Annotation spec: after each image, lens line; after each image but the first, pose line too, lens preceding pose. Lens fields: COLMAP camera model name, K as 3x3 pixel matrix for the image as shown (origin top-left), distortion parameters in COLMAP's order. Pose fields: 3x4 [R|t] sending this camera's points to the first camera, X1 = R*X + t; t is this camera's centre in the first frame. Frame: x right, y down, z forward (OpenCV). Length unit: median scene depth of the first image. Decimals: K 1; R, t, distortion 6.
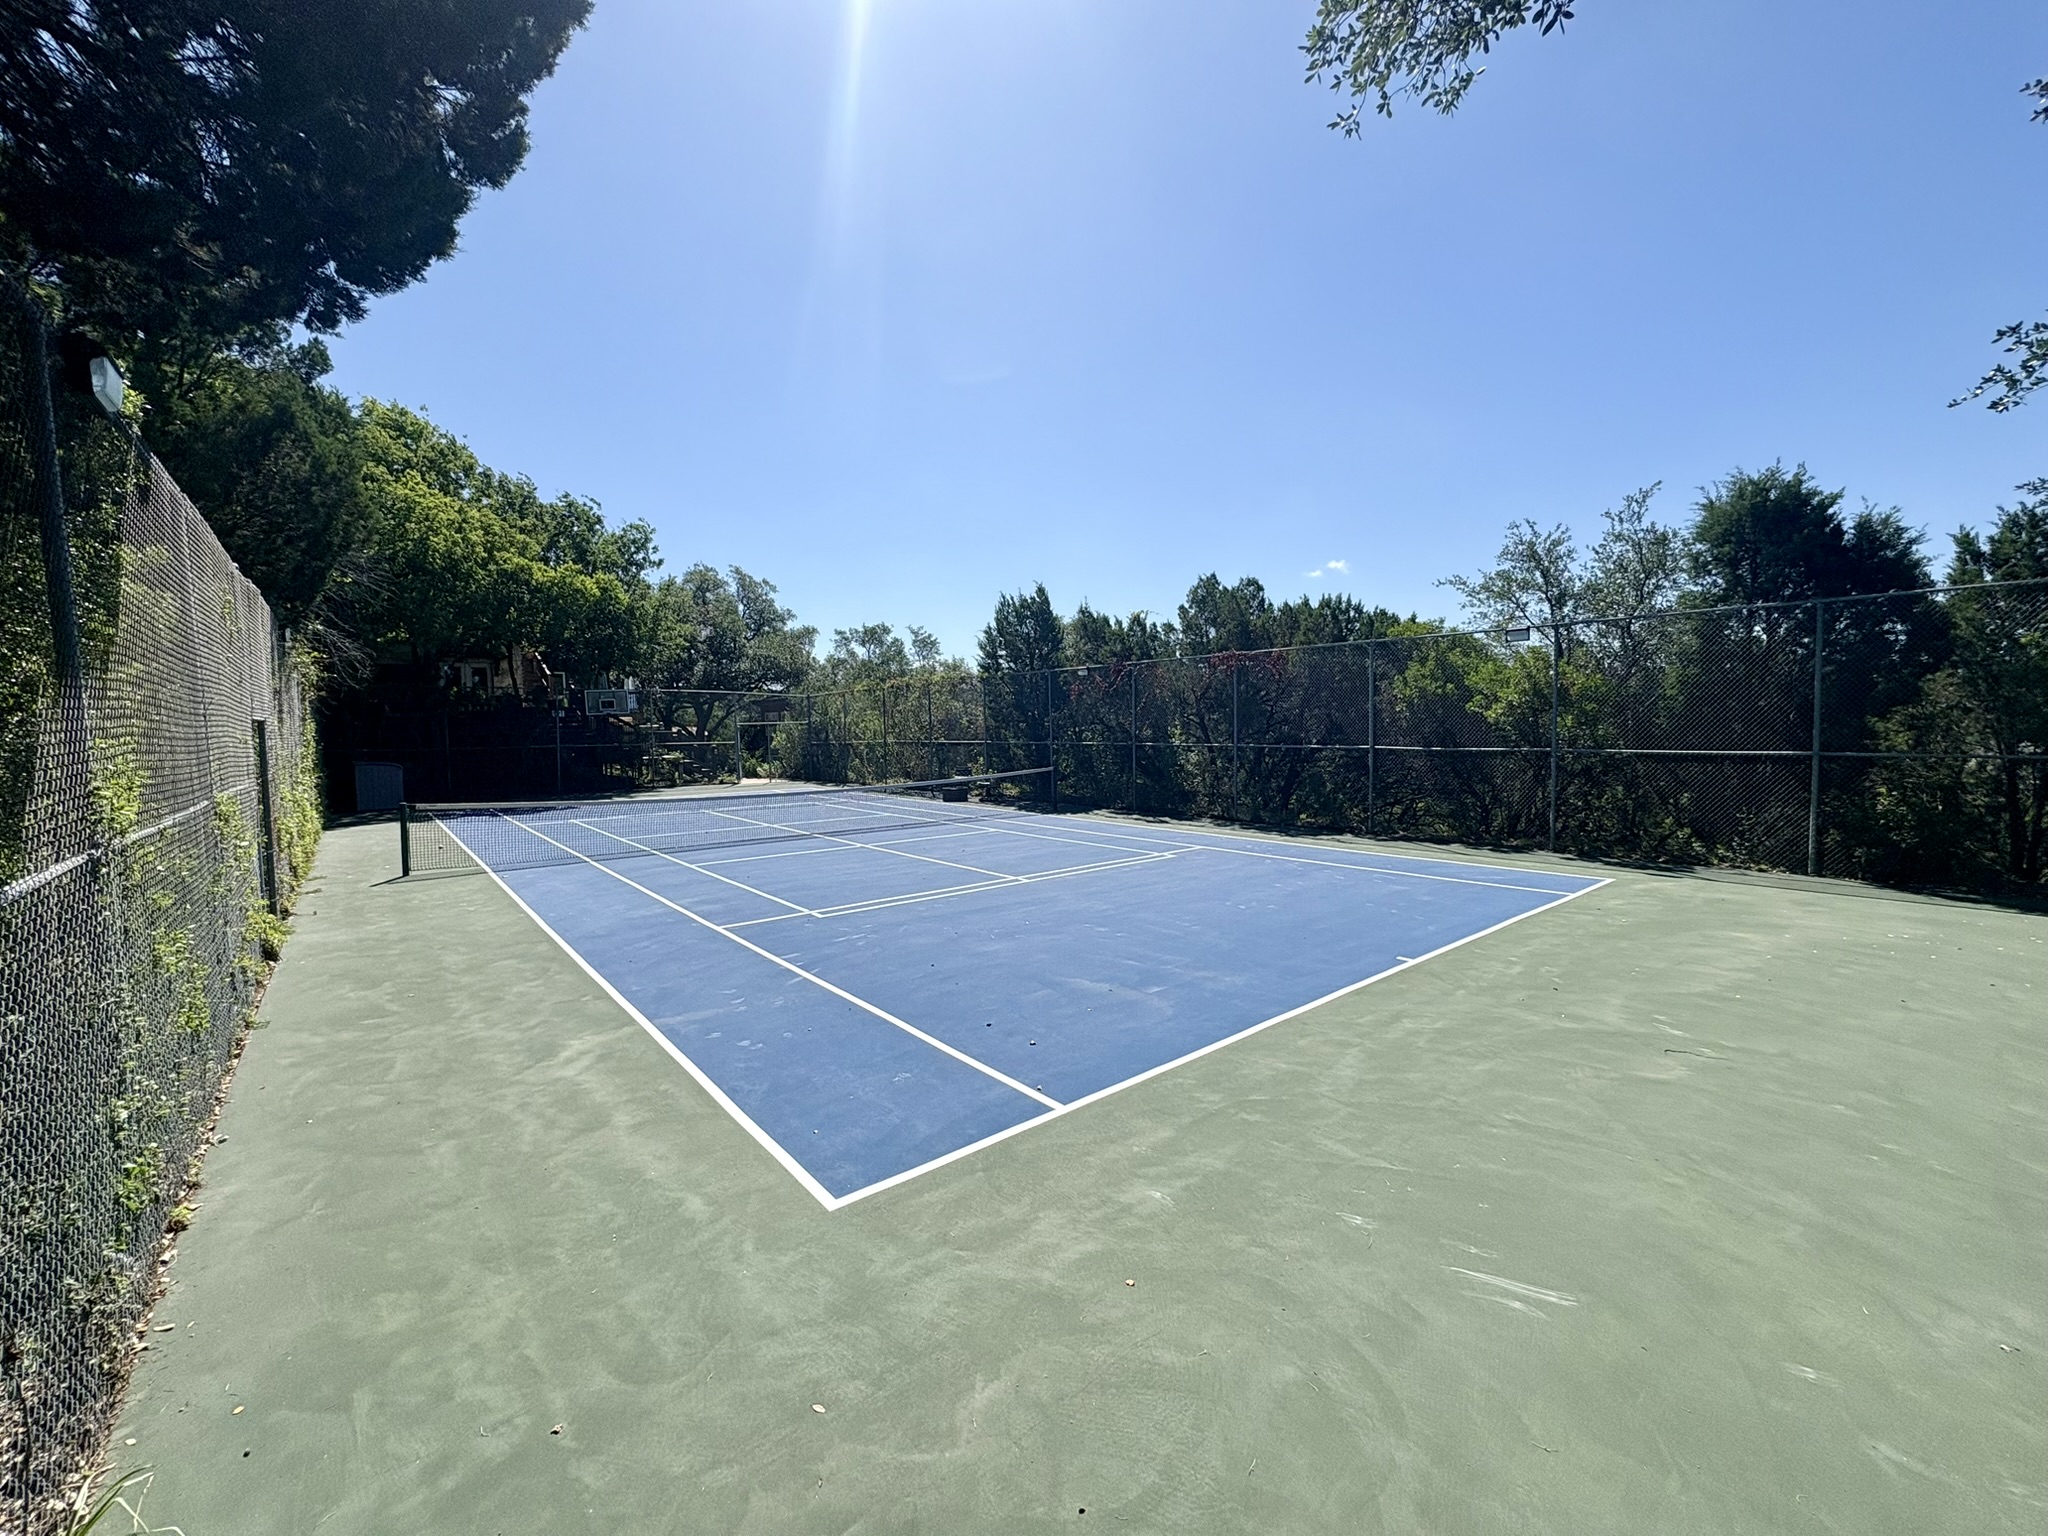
lens RADIAL K [[816.2, 0, 1021.7], [0, 816.2, 773.8], [0, 0, 1]] dist [0.002328, 0.000202]
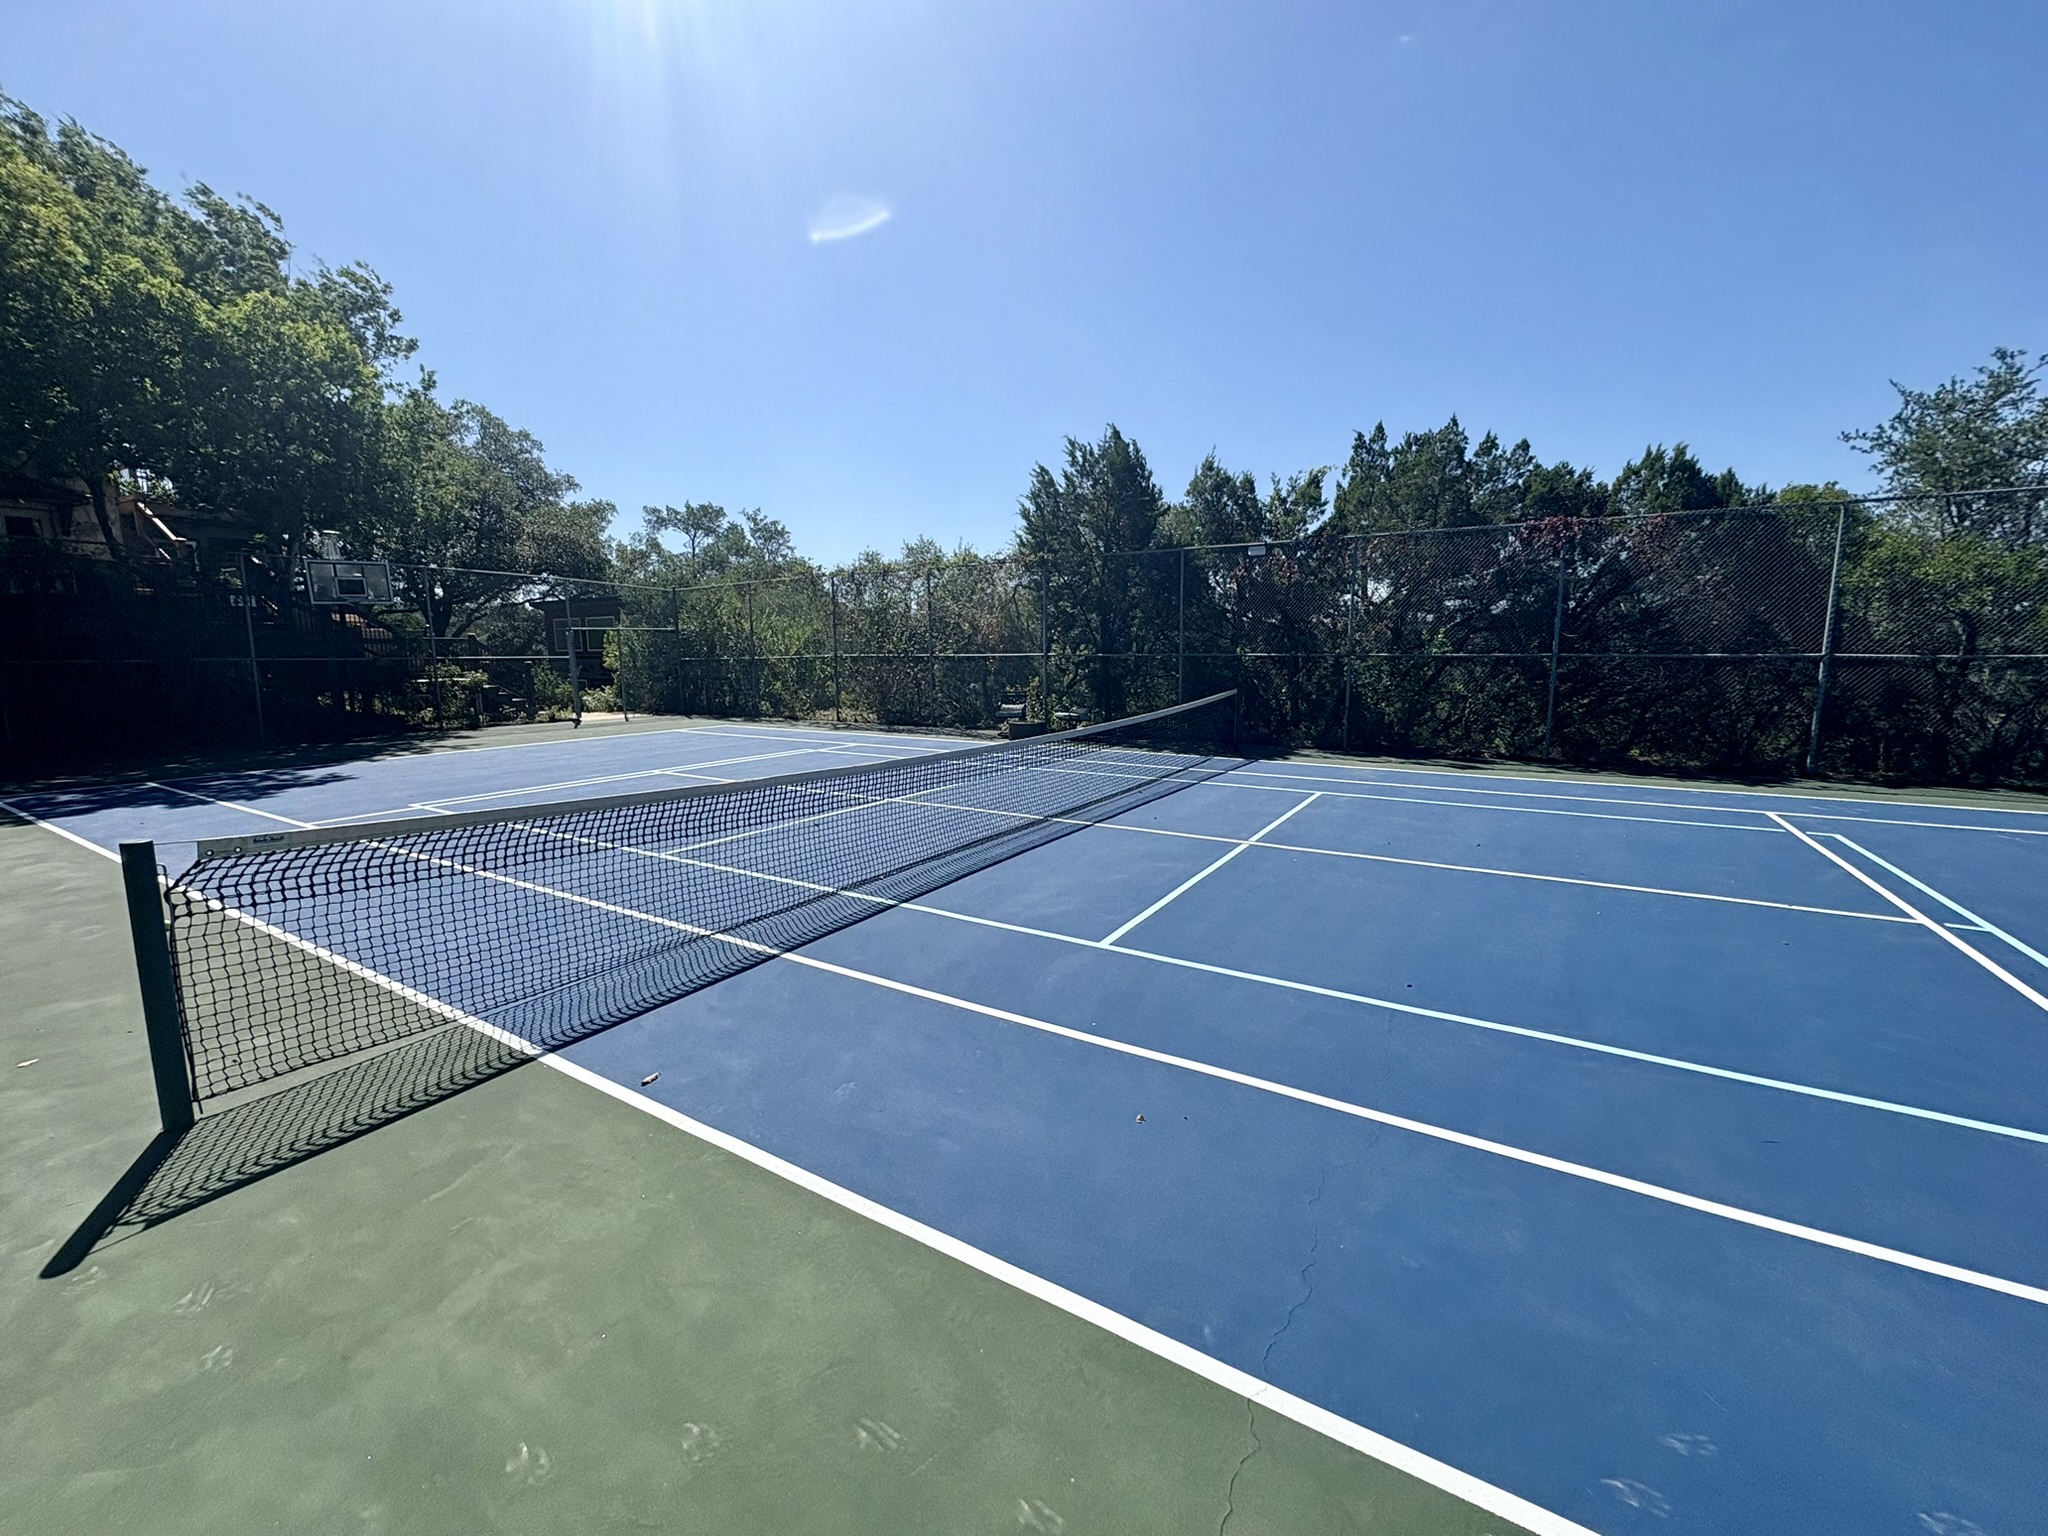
lens RADIAL K [[816.2, 0, 1024.6], [0, 816.2, 765.0], [0, 0, 1]] dist [0.002328, 0.000202]
pose [[0.947156, -0.037815, 0.318537, -0.194727], [0.012024, 0.996515, 0.082547, -0.002038], [-0.320548, -0.074355, 0.944309, 0.235339]]
